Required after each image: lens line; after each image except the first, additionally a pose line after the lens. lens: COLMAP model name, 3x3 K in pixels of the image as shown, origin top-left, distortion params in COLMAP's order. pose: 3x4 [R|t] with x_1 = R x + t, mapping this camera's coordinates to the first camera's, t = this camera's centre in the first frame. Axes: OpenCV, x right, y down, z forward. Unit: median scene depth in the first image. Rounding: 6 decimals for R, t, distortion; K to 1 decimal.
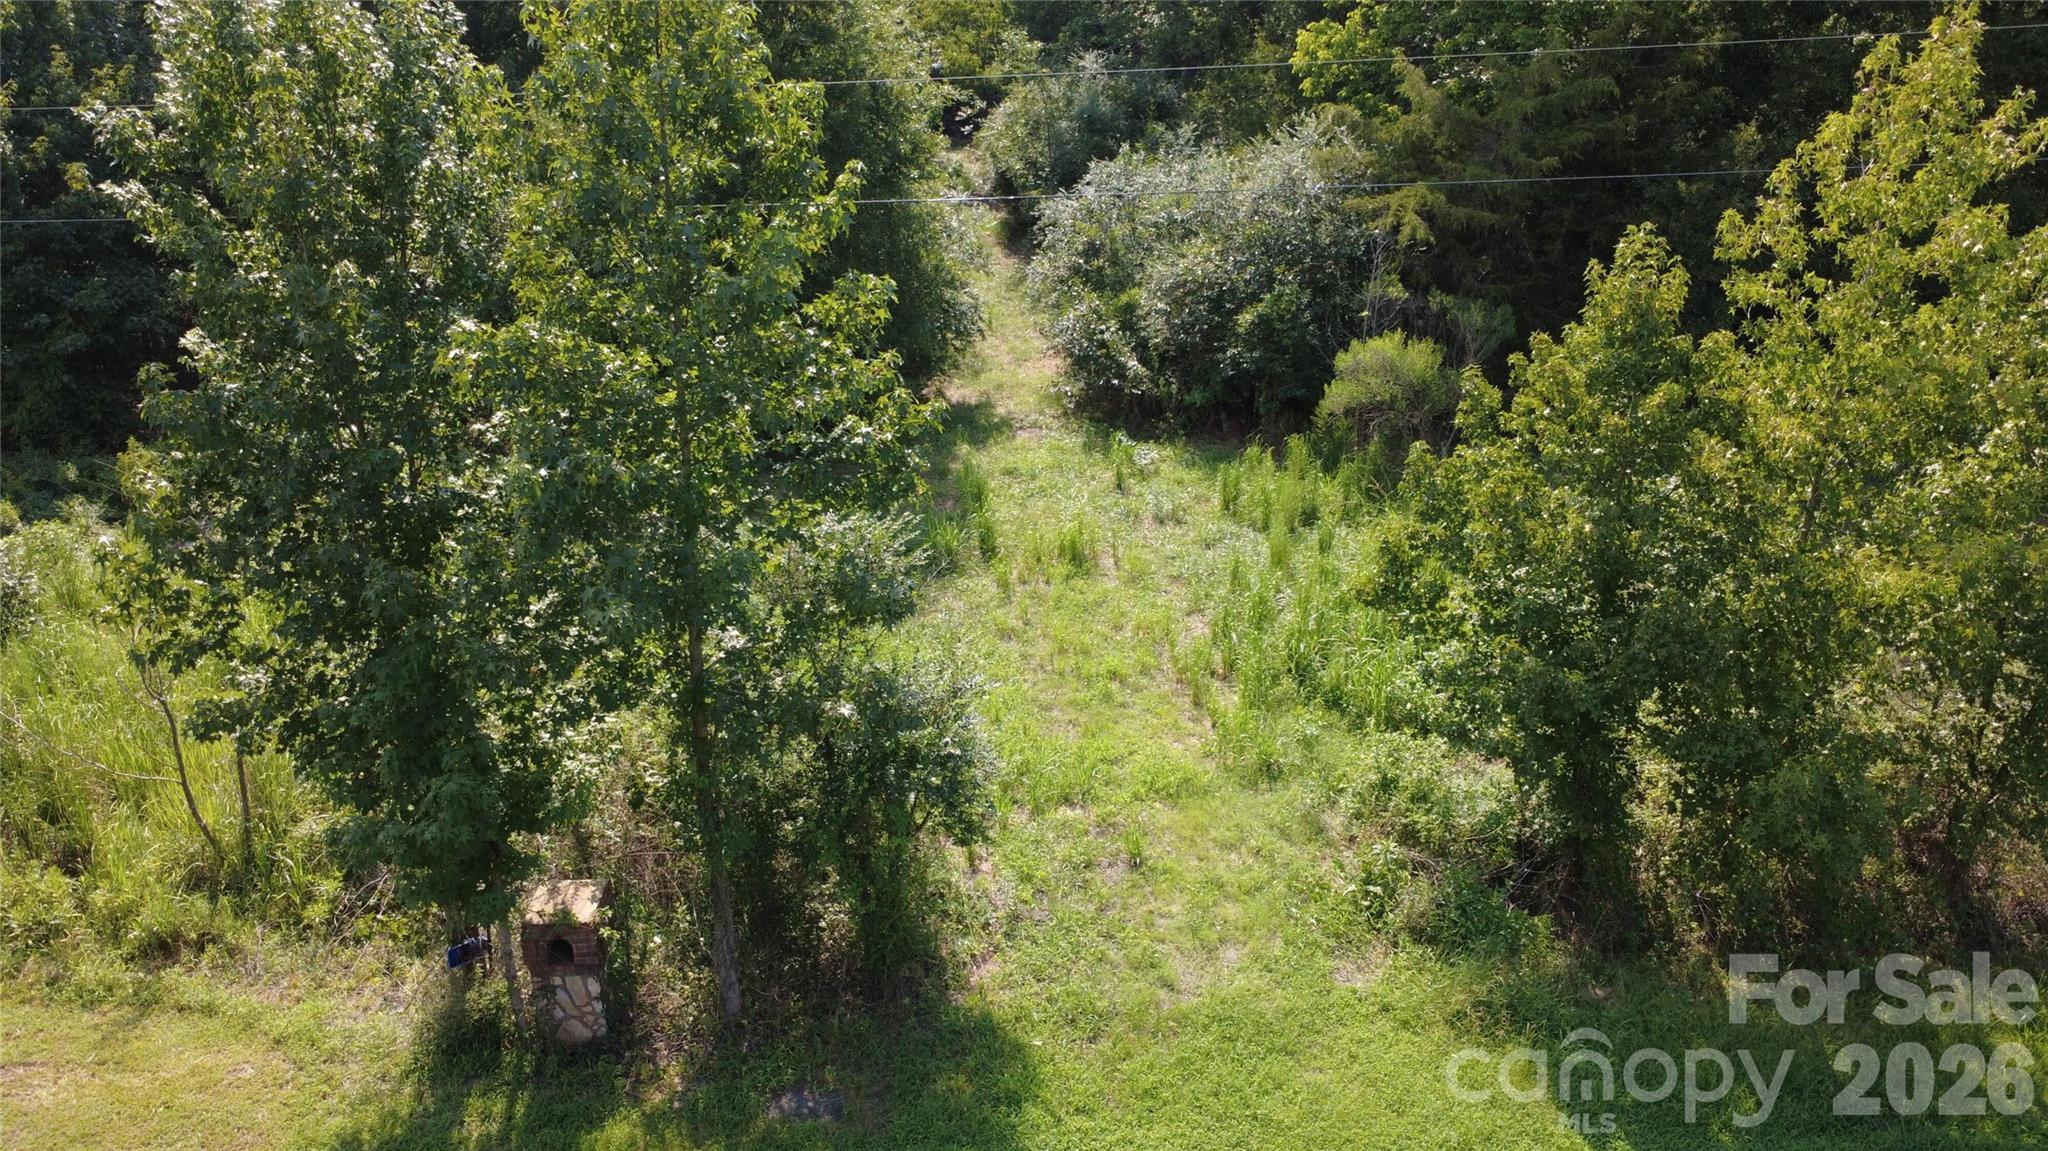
lens RADIAL K [[1491.1, 0, 1024.8], [0, 1491.1, 577.2], [0, 0, 1]] dist [-0.002477, 0.003068]
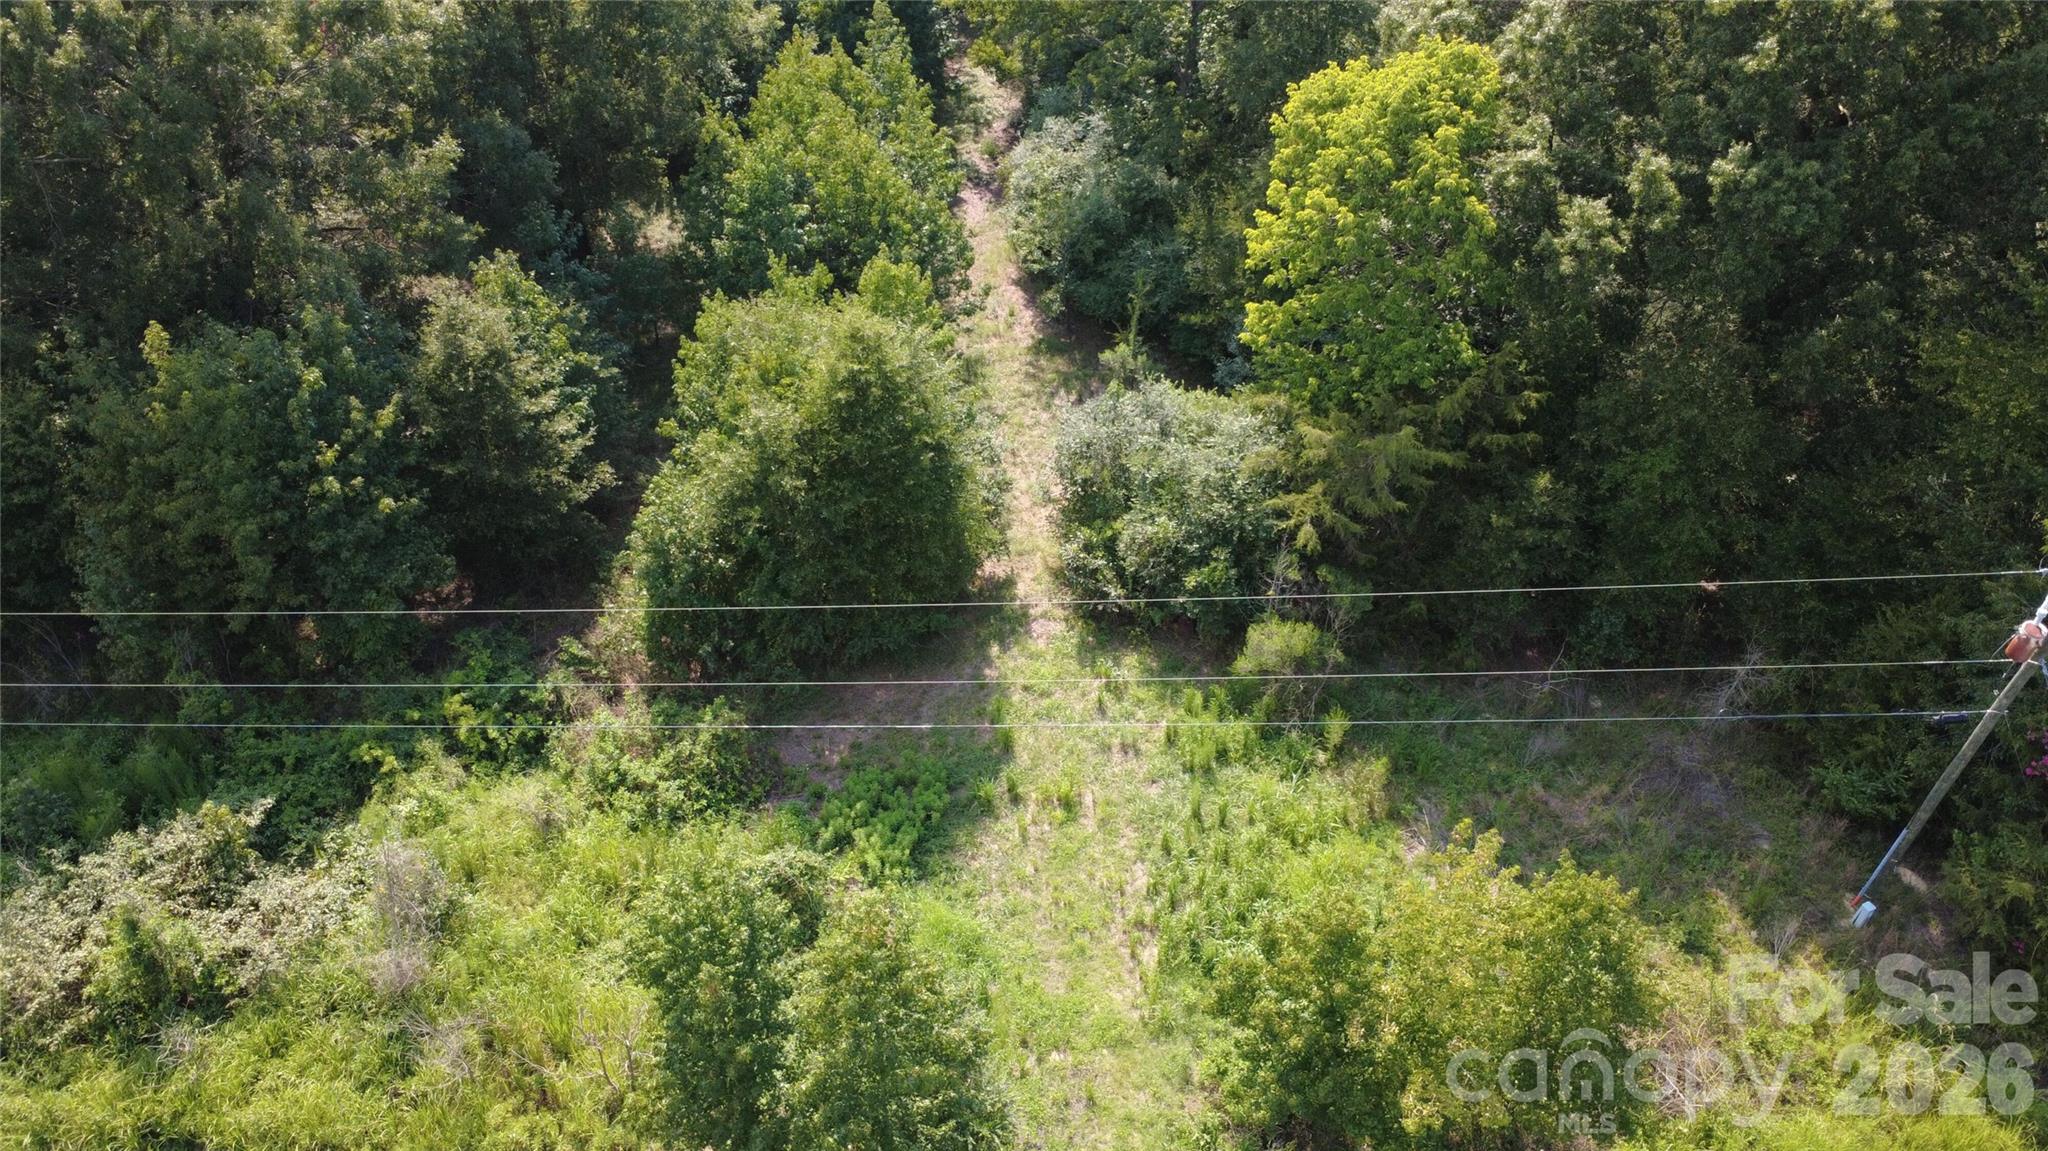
lens RADIAL K [[1493.3, 0, 1026.1], [0, 1493.3, 575.7], [0, 0, 1]] dist [-0.004101, 0.007019]
pose [[0.999910, 0.005743, -0.012163, 0.009503], [-0.002160, 0.961091, 0.276223, -0.881954], [0.013277, -0.276172, 0.961017, -0.597329]]
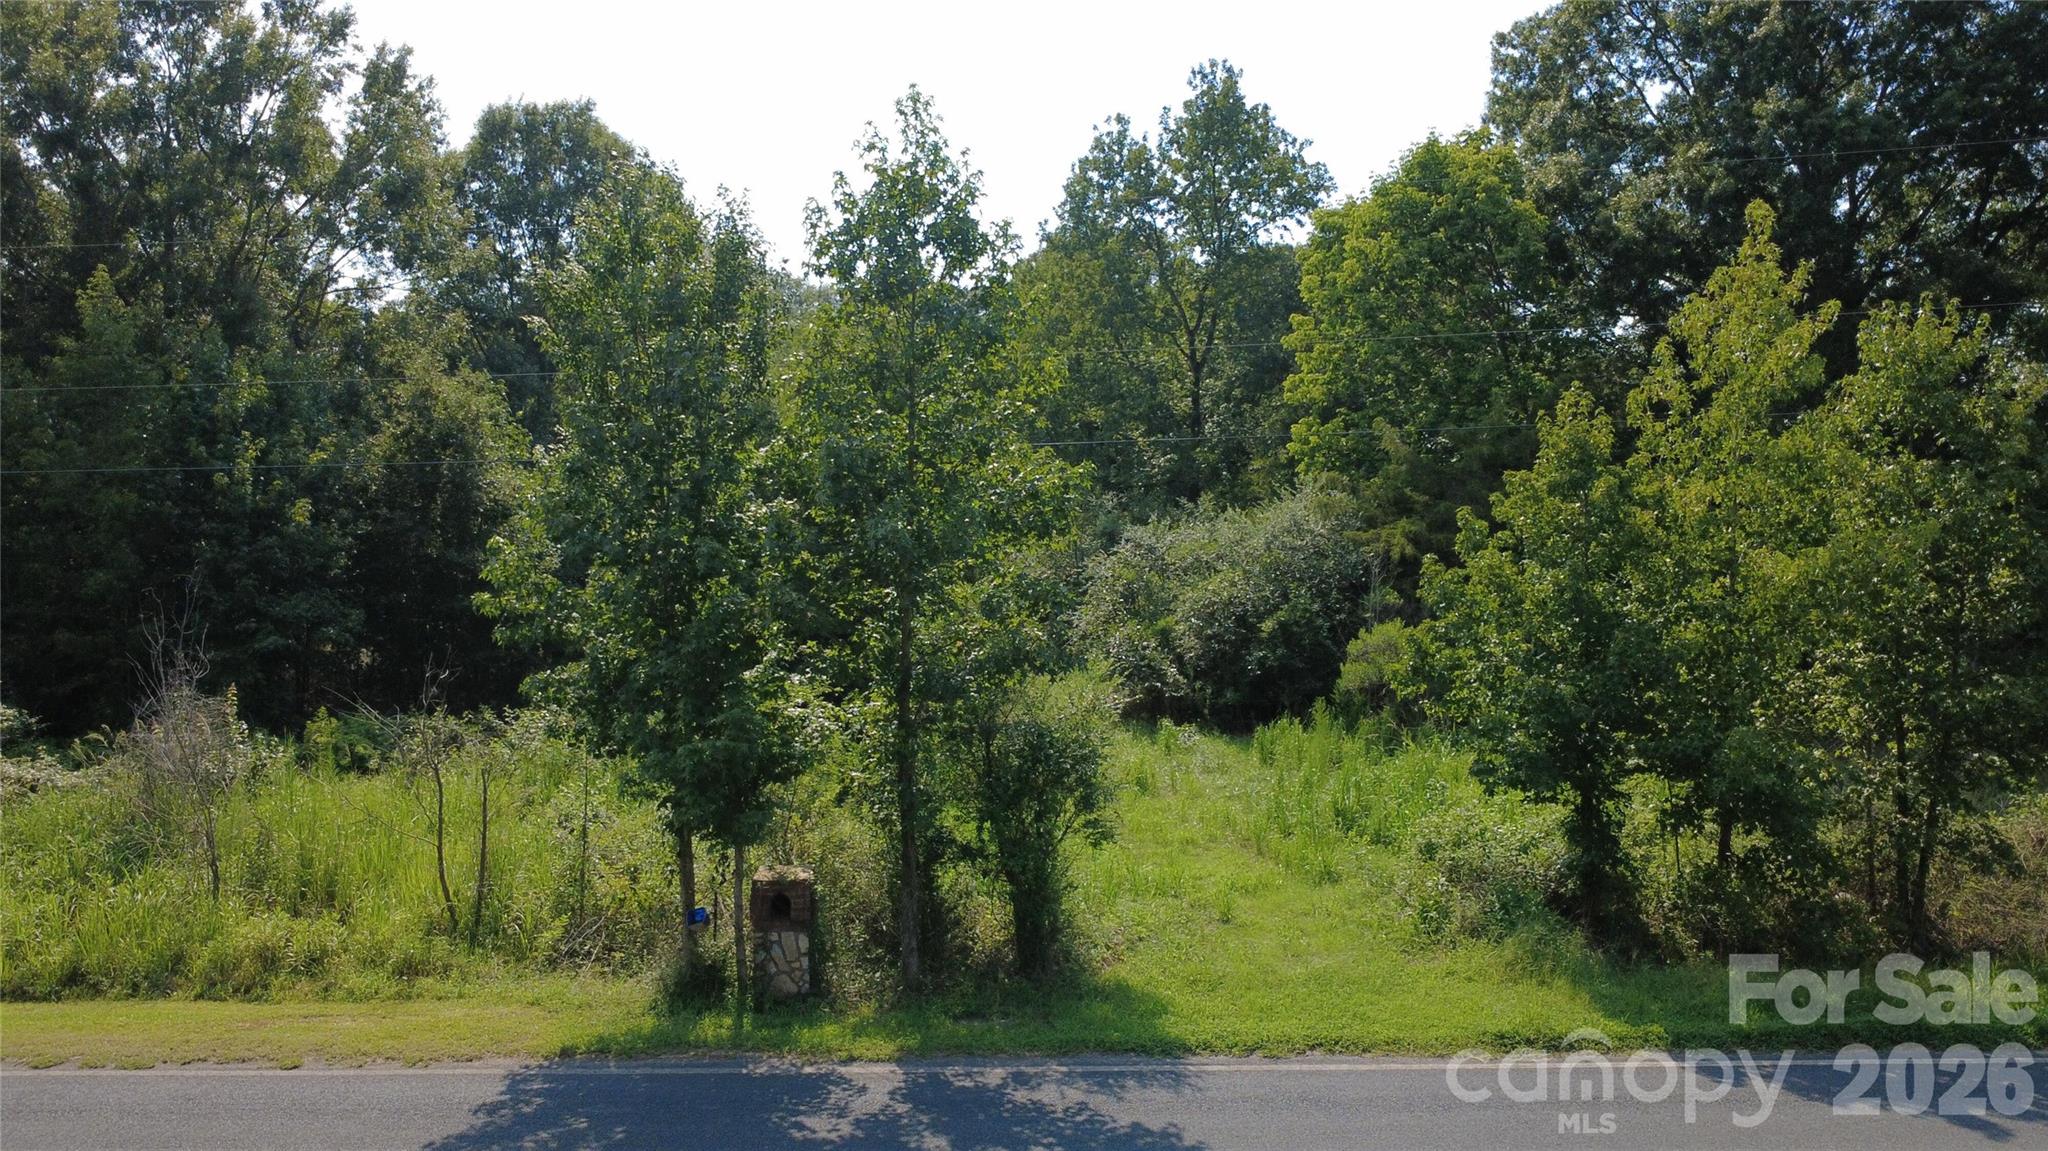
lens RADIAL K [[1493.3, 0, 1026.1], [0, 1493.3, 575.7], [0, 0, 1]] dist [-0.004101, 0.007019]
pose [[0.999917, -0.005614, 0.011633, -0.086430], [0.009317, 0.937268, -0.348485, 0.304933], [-0.008947, 0.348564, 0.937242, -0.183438]]
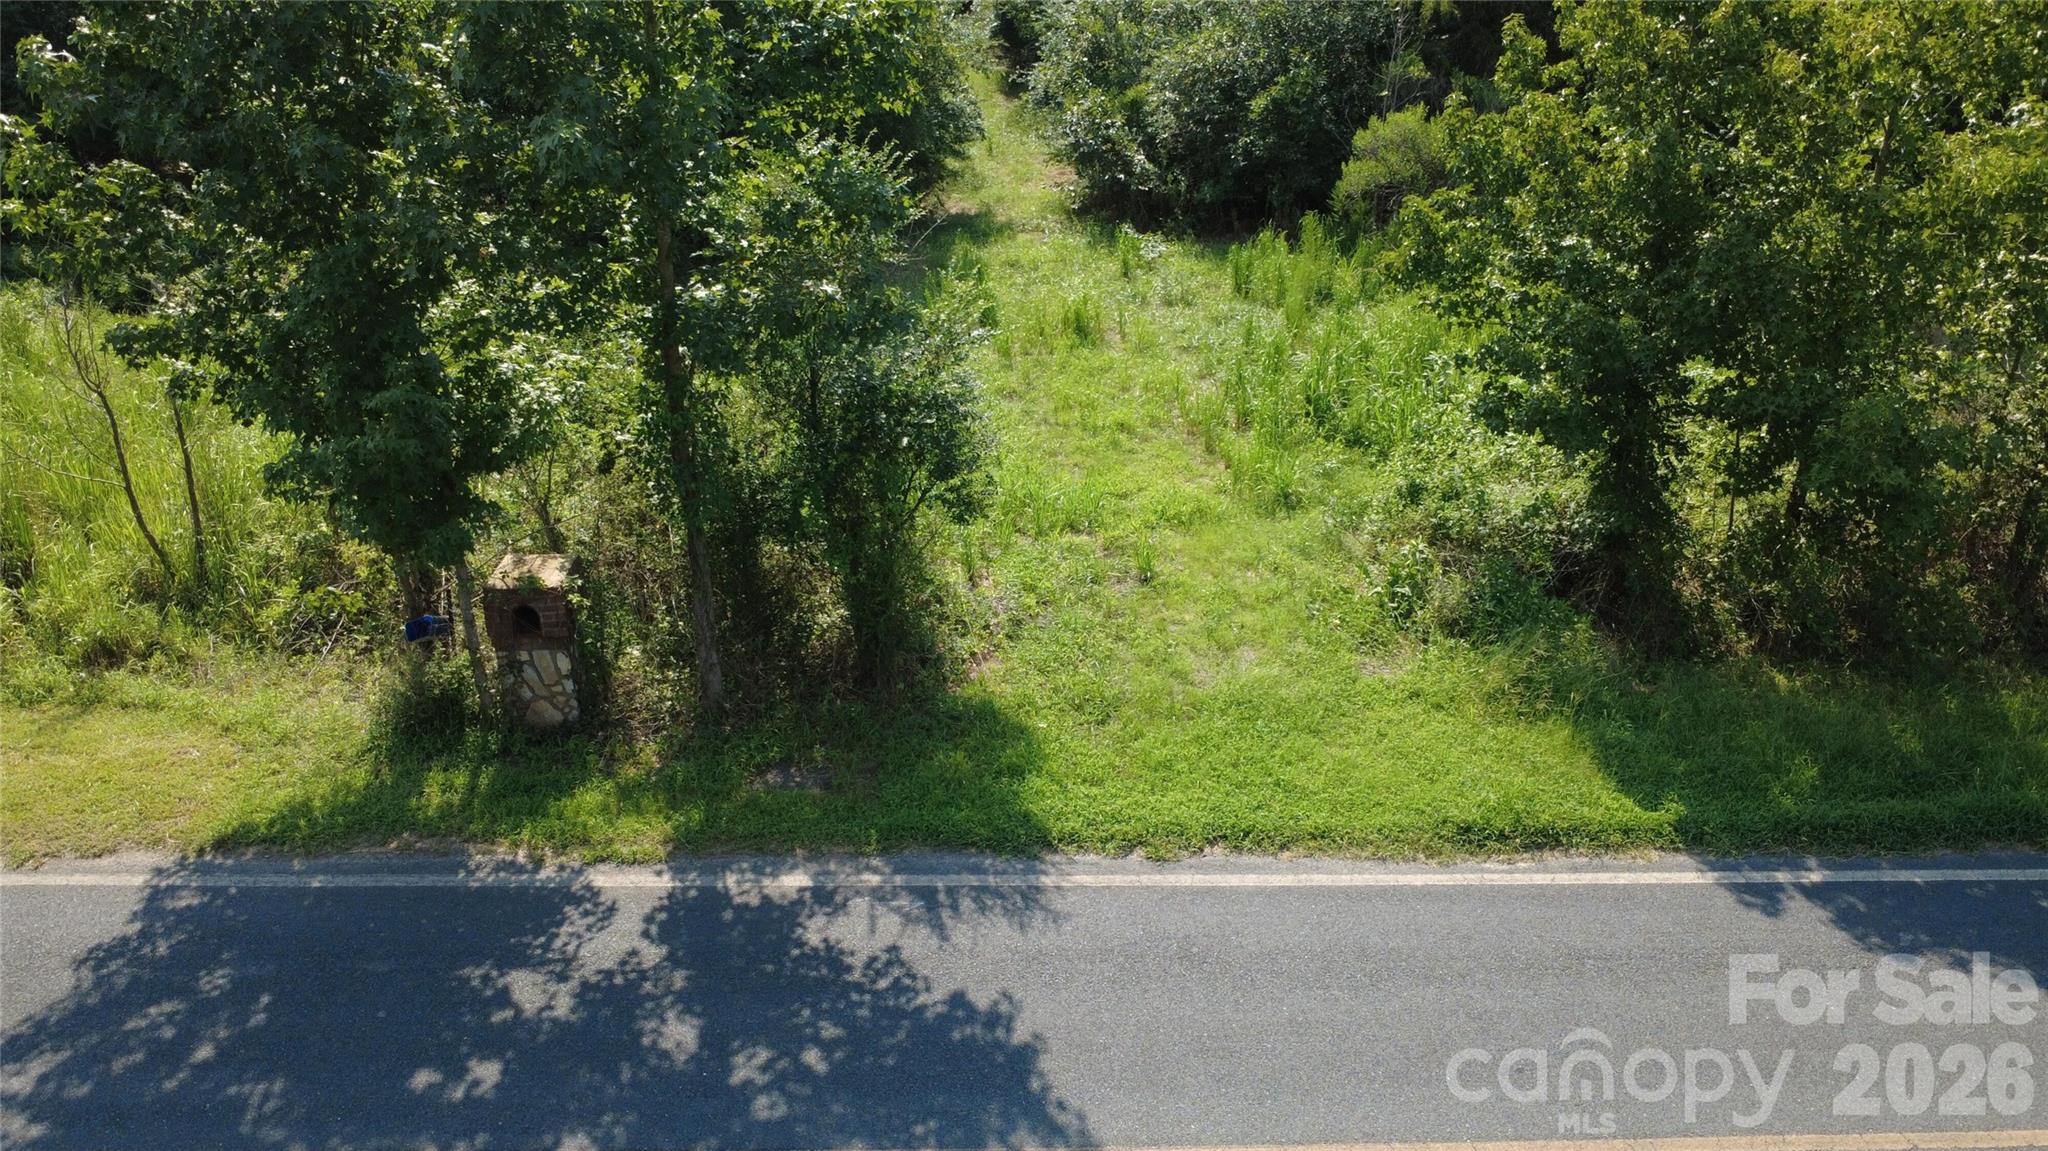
lens RADIAL K [[1491.1, 0, 1024.8], [0, 1491.1, 577.2], [0, 0, 1]] dist [-0.002477, 0.003068]
pose [[0.999996, -0.002343, -0.001464, -0.000491], [0.002405, 0.999025, 0.044083, 0.131319], [0.001359, -0.044087, 0.999027, 0.055000]]
